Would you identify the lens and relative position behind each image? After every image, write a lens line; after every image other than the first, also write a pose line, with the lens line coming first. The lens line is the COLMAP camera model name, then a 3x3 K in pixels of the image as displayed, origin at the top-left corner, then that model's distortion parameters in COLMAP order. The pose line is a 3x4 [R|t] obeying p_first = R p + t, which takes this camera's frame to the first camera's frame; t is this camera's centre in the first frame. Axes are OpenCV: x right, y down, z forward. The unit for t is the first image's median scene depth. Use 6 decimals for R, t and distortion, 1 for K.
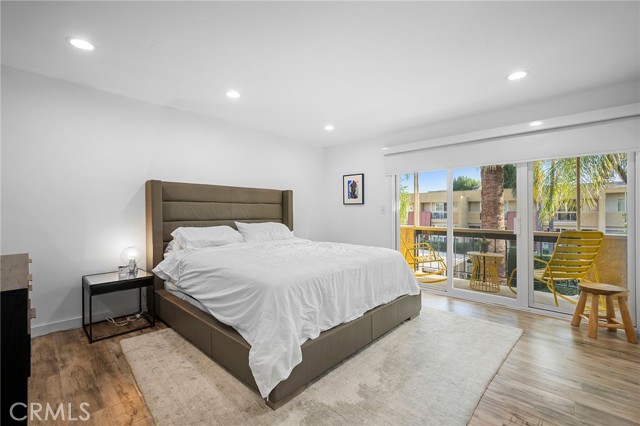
lens RADIAL K [[274.3, 0, 320.0], [0, 274.3, 213.0], [0, 0, 1]] dist [0.000441, 0.000045]
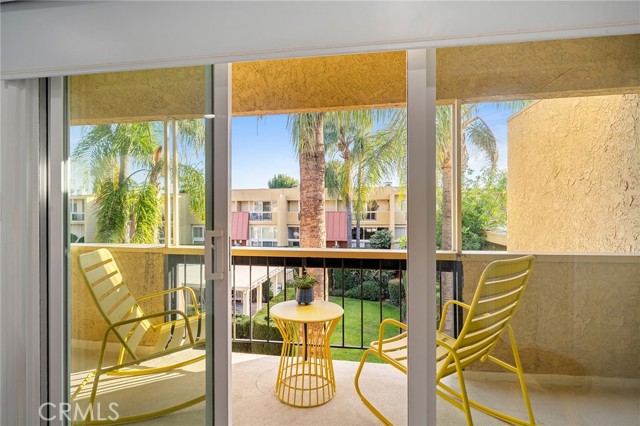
lens RADIAL K [[314.0, 0, 320.0], [0, 314.0, 213.0], [0, 0, 1]] dist [0.000094, -0.000001]
pose [[0.828213, -0.003401, 0.560402, 0.058605], [0.003722, 0.999993, 0.000568, -0.000521], [-0.560400, 0.001615, 0.828220, 0.098964]]
